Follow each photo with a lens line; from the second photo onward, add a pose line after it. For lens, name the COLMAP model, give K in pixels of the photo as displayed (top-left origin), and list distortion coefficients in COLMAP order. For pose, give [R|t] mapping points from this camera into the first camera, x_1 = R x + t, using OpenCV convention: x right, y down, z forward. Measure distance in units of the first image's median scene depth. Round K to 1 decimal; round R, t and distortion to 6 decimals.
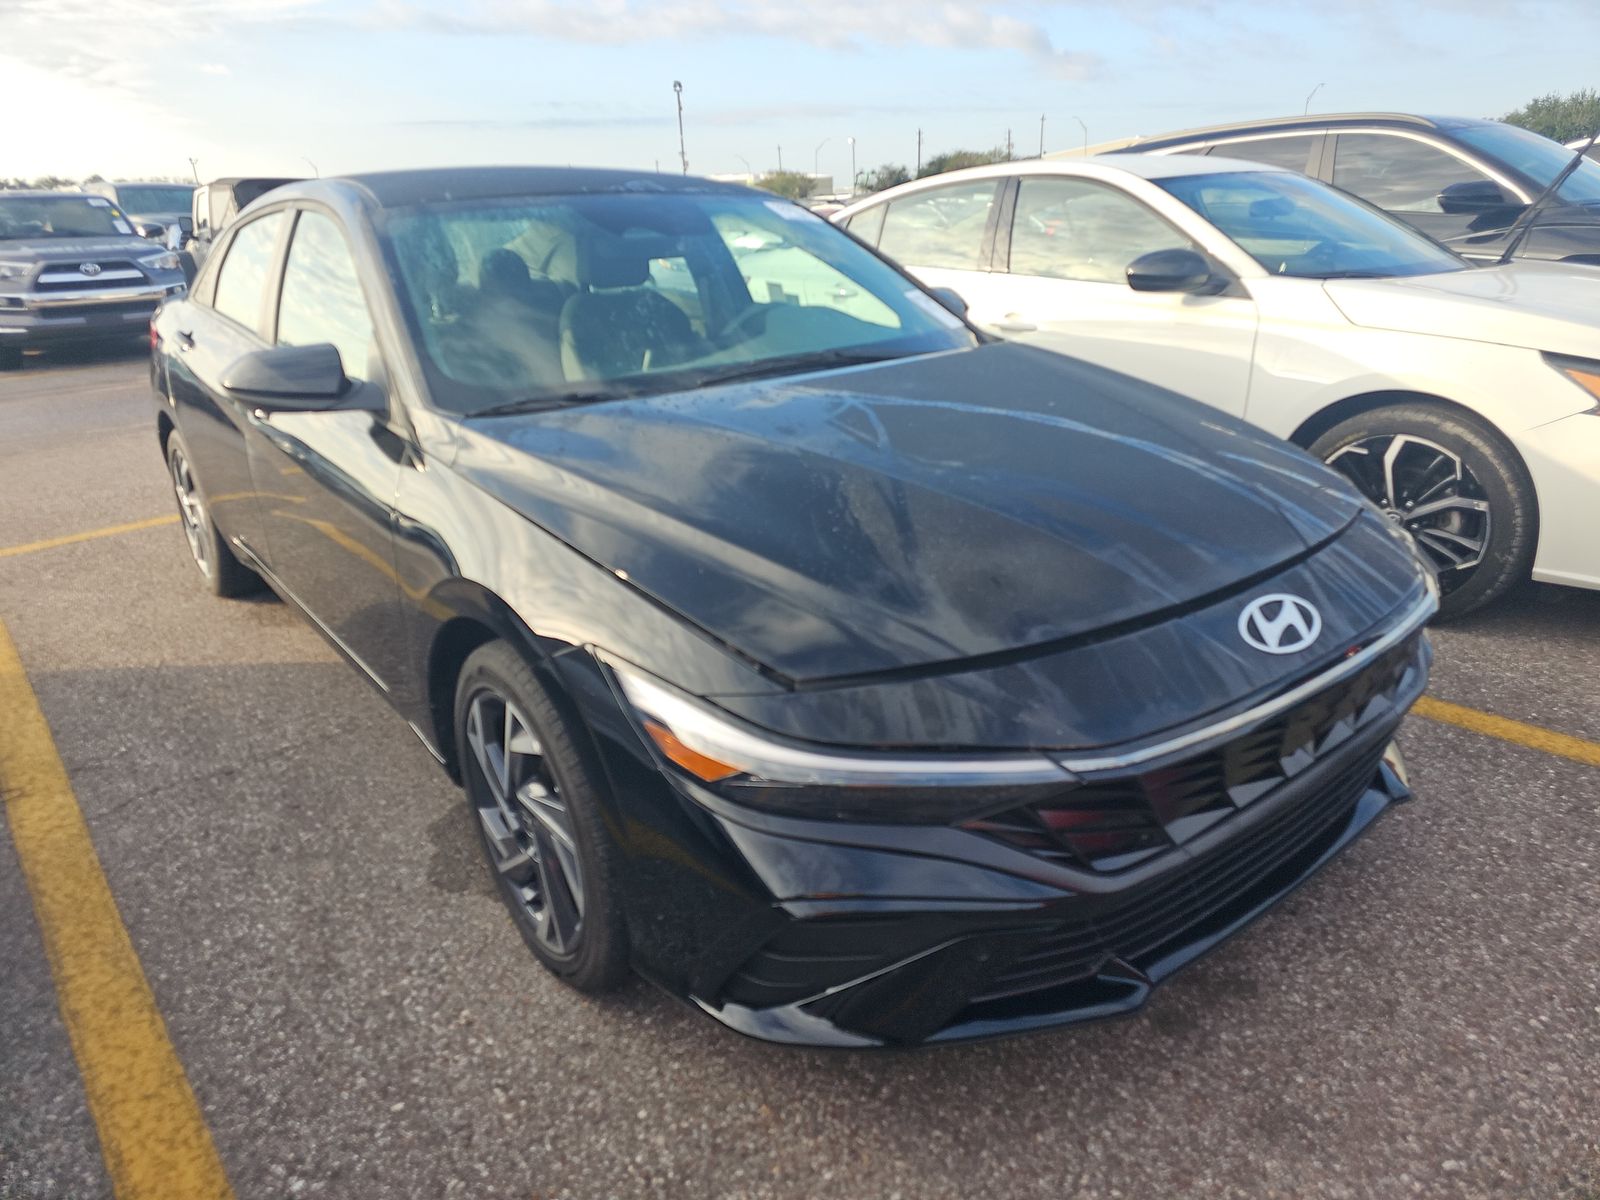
lens RADIAL K [[1079.3, 0, 777.3], [0, 1079.3, 626.7], [0, 0, 1]] dist [0.049875, -0.027835]
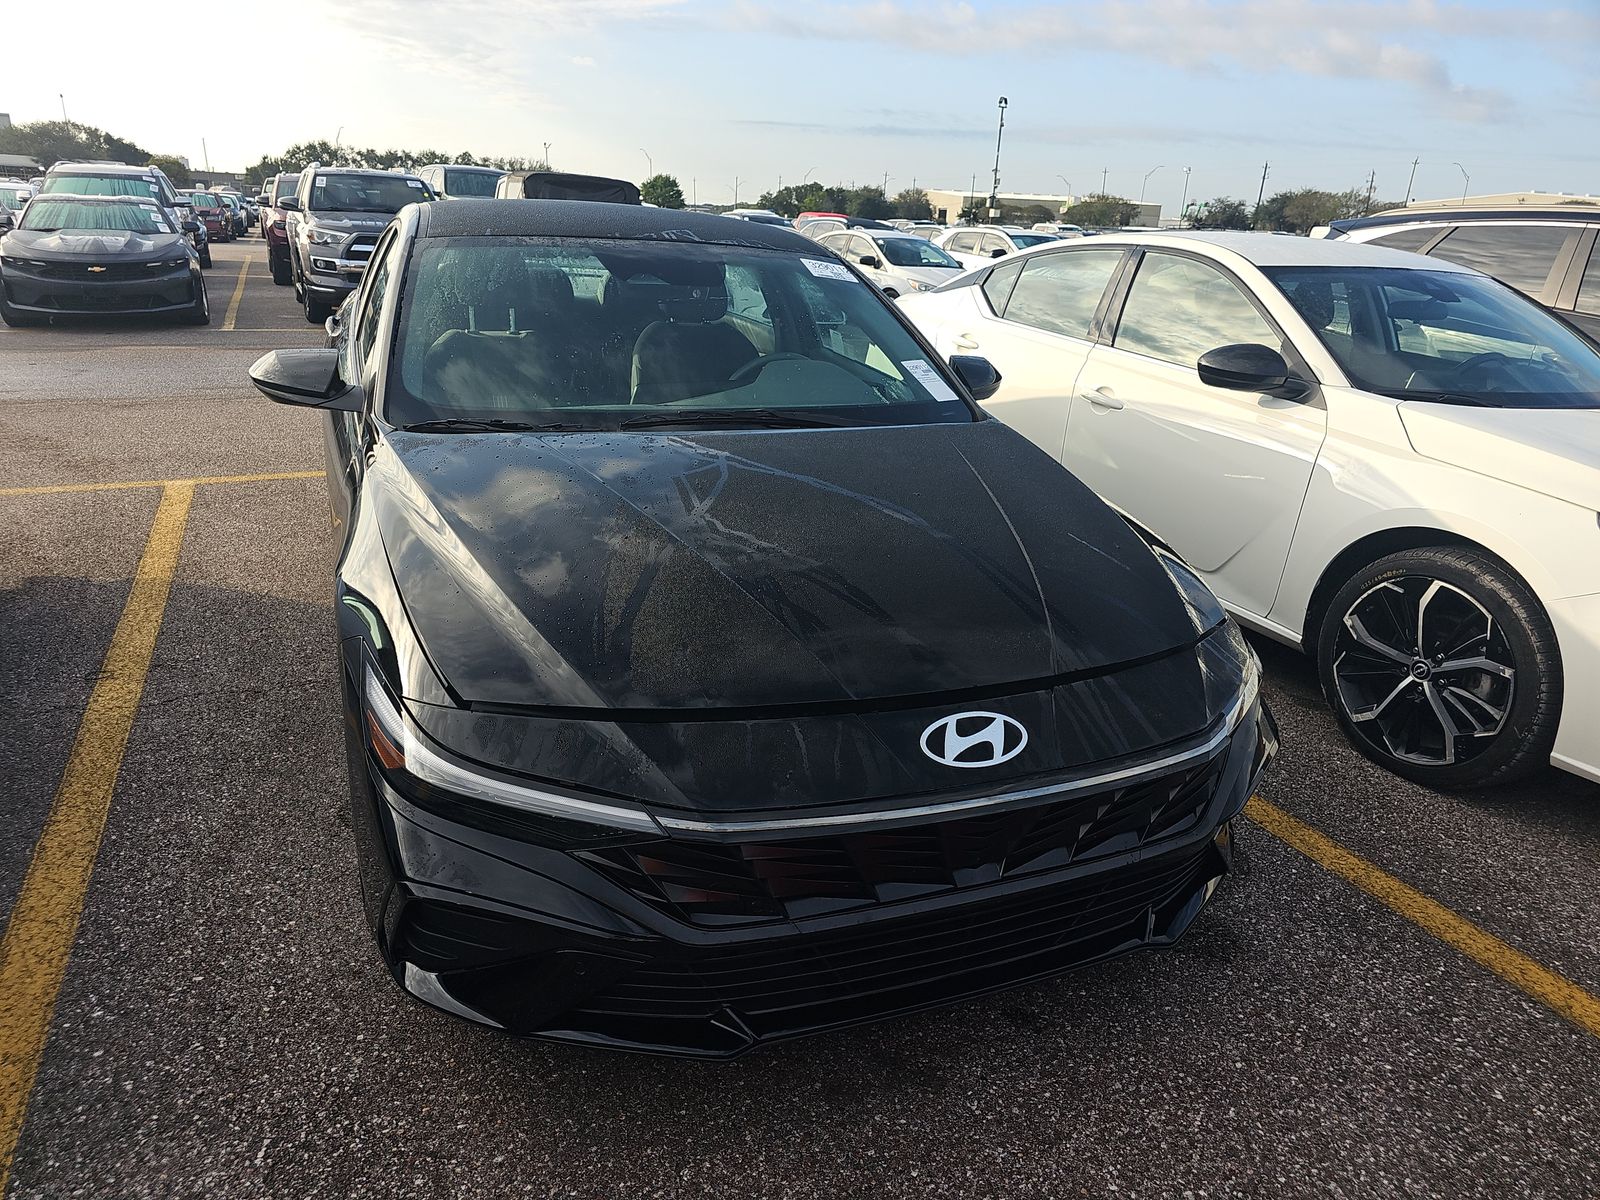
lens RADIAL K [[1107.2, 0, 798.1], [0, 1107.2, 655.5], [0, 0, 1]] dist [0.041071, -0.034338]
pose [[0.951534, 0.185827, -0.245054, 0.300503], [-0.182593, 0.982527, 0.036060, -0.049154], [0.247473, 0.010433, 0.968839, -0.032891]]
